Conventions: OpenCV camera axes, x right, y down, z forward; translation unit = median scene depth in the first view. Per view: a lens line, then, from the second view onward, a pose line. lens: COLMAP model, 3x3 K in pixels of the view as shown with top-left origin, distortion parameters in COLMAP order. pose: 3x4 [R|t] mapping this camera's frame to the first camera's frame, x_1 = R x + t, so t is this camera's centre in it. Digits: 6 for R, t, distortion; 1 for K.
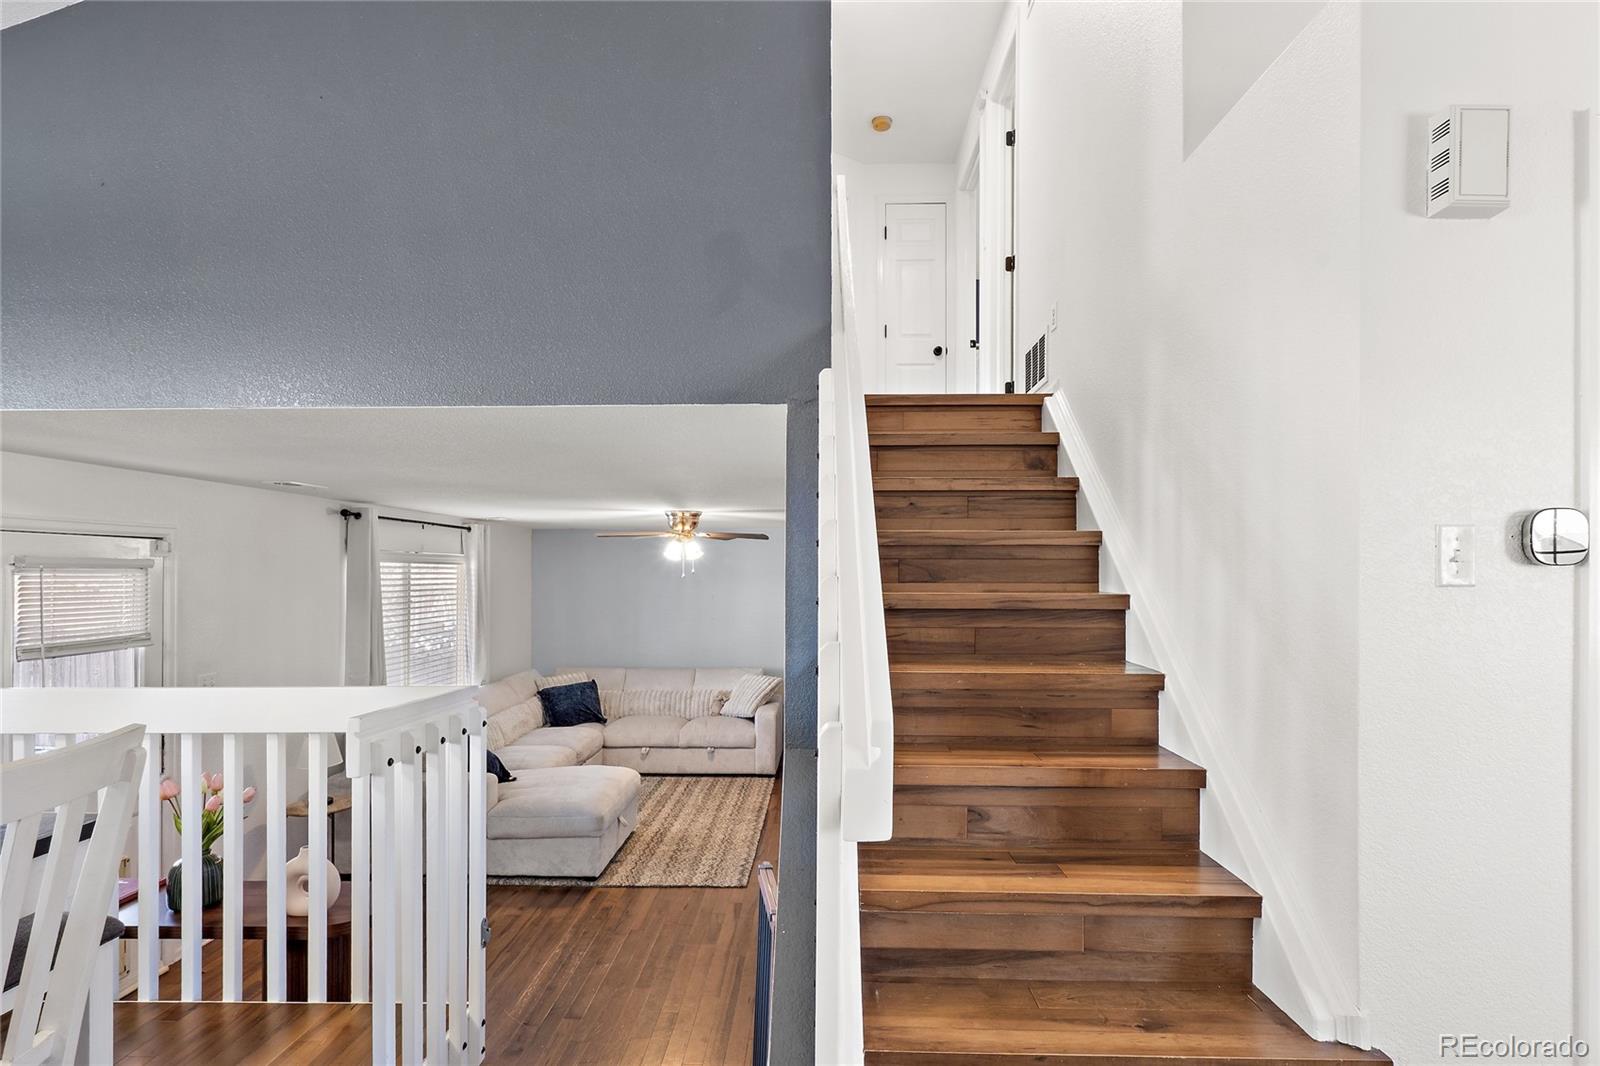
lens RADIAL K [[773.6, 0, 804.7], [0, 773.6, 572.3], [0, 0, 1]] dist [0.001550, -0.001278]
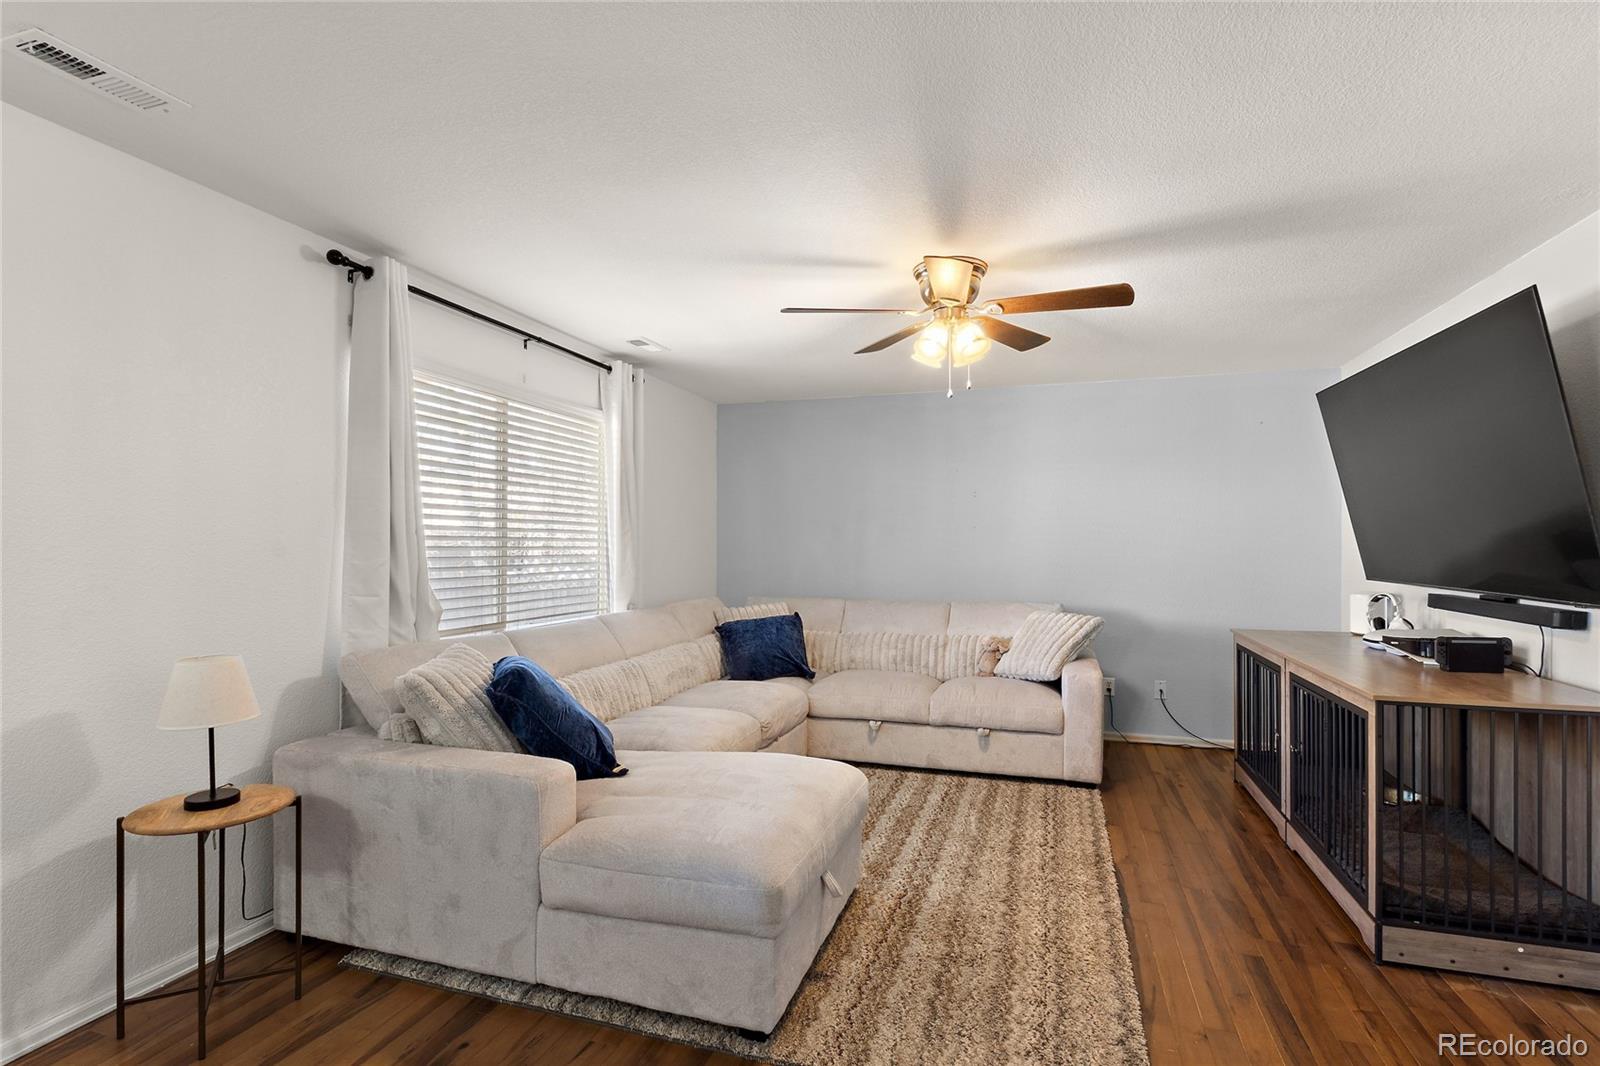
lens RADIAL K [[773.6, 0, 805.5], [0, 773.6, 531.1], [0, 0, 1]] dist [0.001550, -0.001278]
pose [[0.959891, -0.003752, -0.280347, -0.101106], [-0.000237, 0.999899, -0.014193, 0.099380], [0.280372, 0.013691, 0.959794, 0.463738]]
